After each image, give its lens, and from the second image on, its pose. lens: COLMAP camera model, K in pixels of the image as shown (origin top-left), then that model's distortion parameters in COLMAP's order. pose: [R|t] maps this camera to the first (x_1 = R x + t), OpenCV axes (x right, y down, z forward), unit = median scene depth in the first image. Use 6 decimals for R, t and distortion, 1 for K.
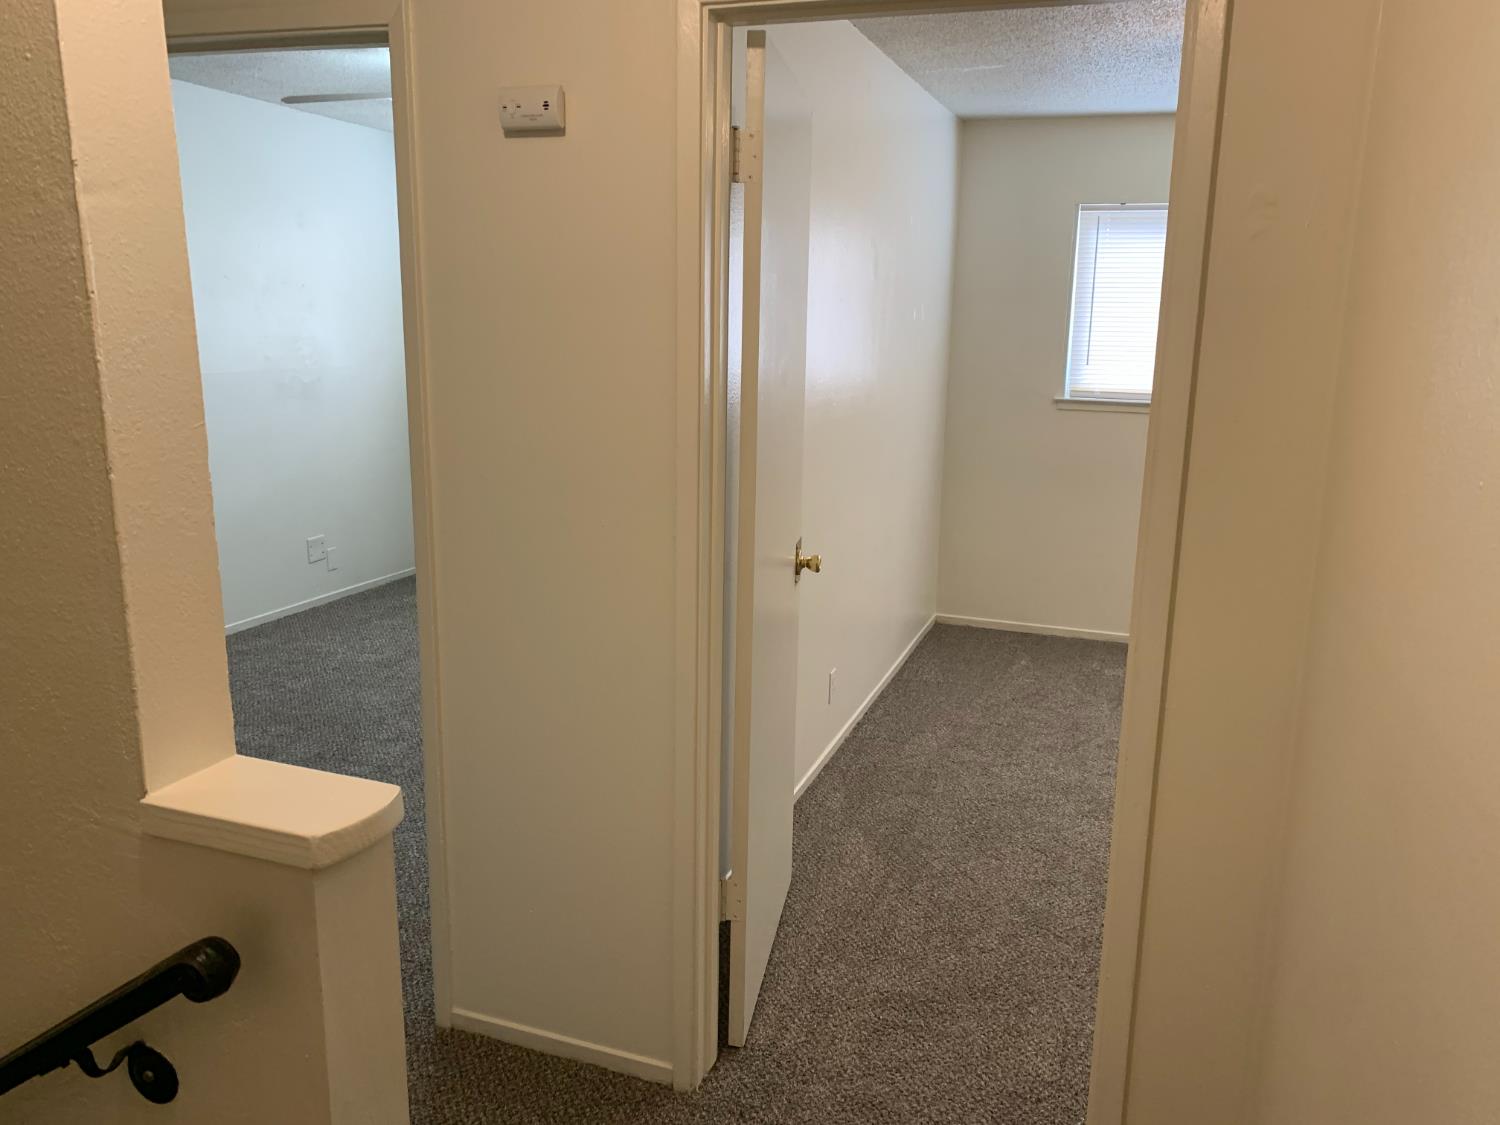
lens RADIAL K [[1131.9, 0, 750.0], [0, 1131.9, 562.5], [0, 0, 1]] dist [0.001817, 0.002578]
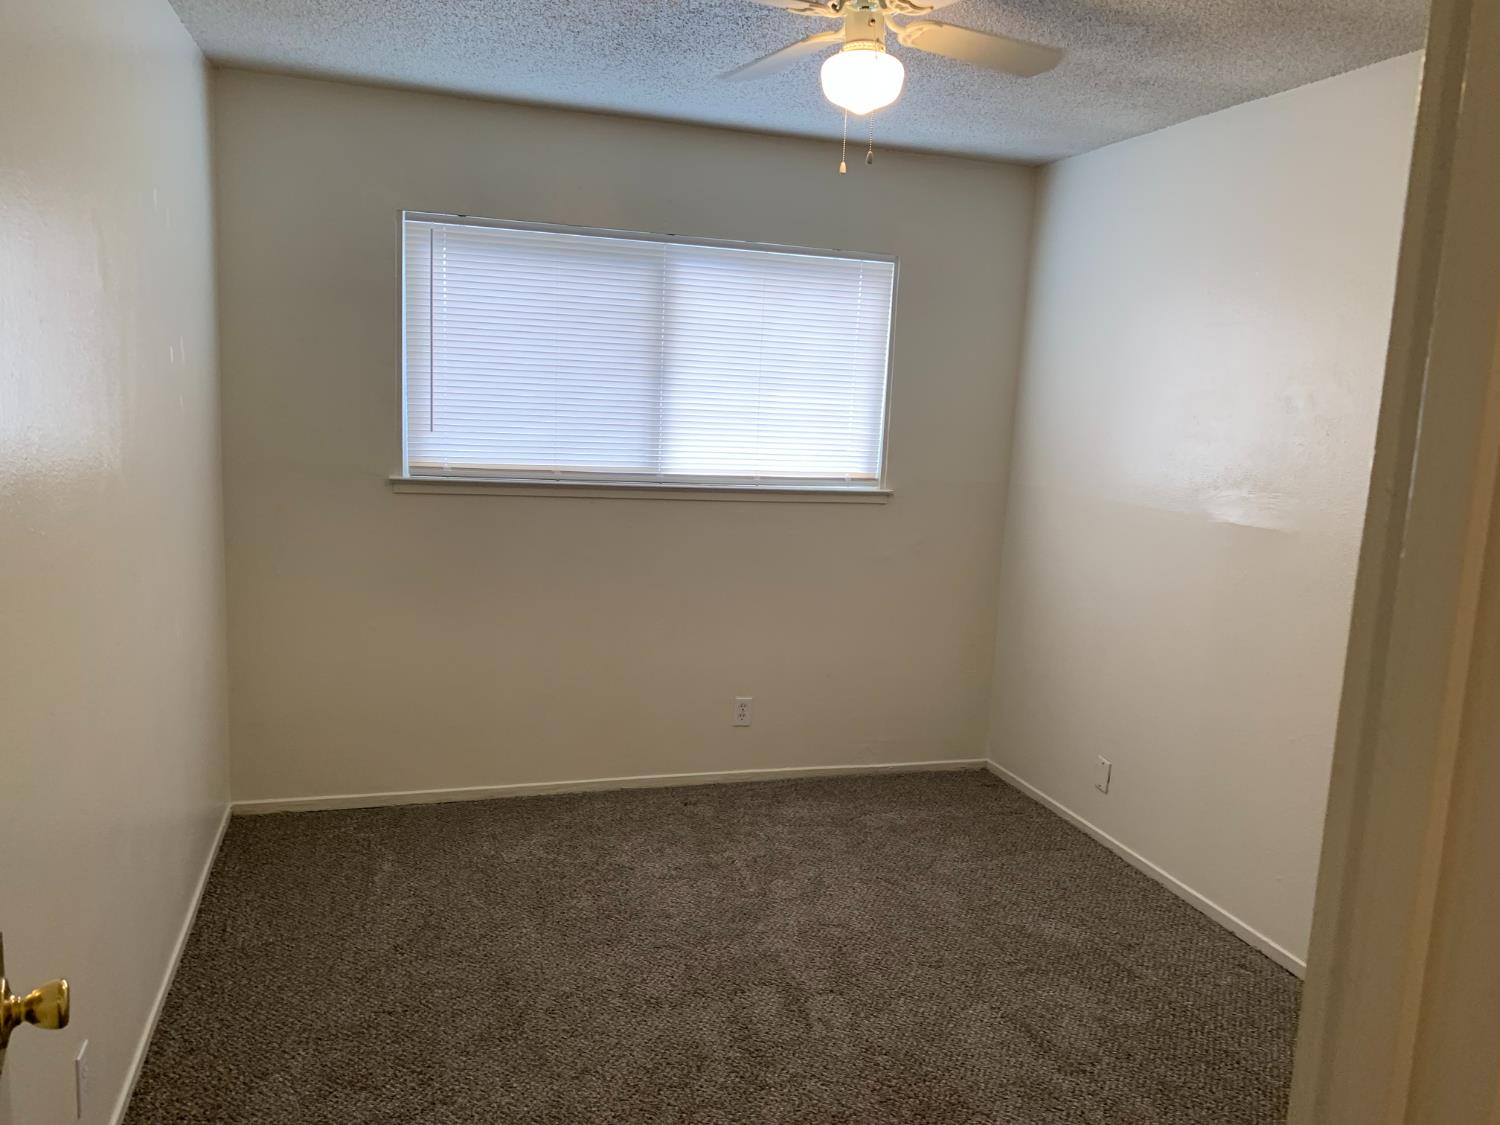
lens RADIAL K [[1182.5, 0, 771.9], [0, 1182.5, 565.0], [0, 0, 1]] dist [0.023692, -0.004078]
pose [[0.797749, -0.069223, 0.599004, 0.010335], [0.095507, 0.995354, -0.012169, -0.060079], [-0.595379, 0.066917, 0.800654, 0.270078]]
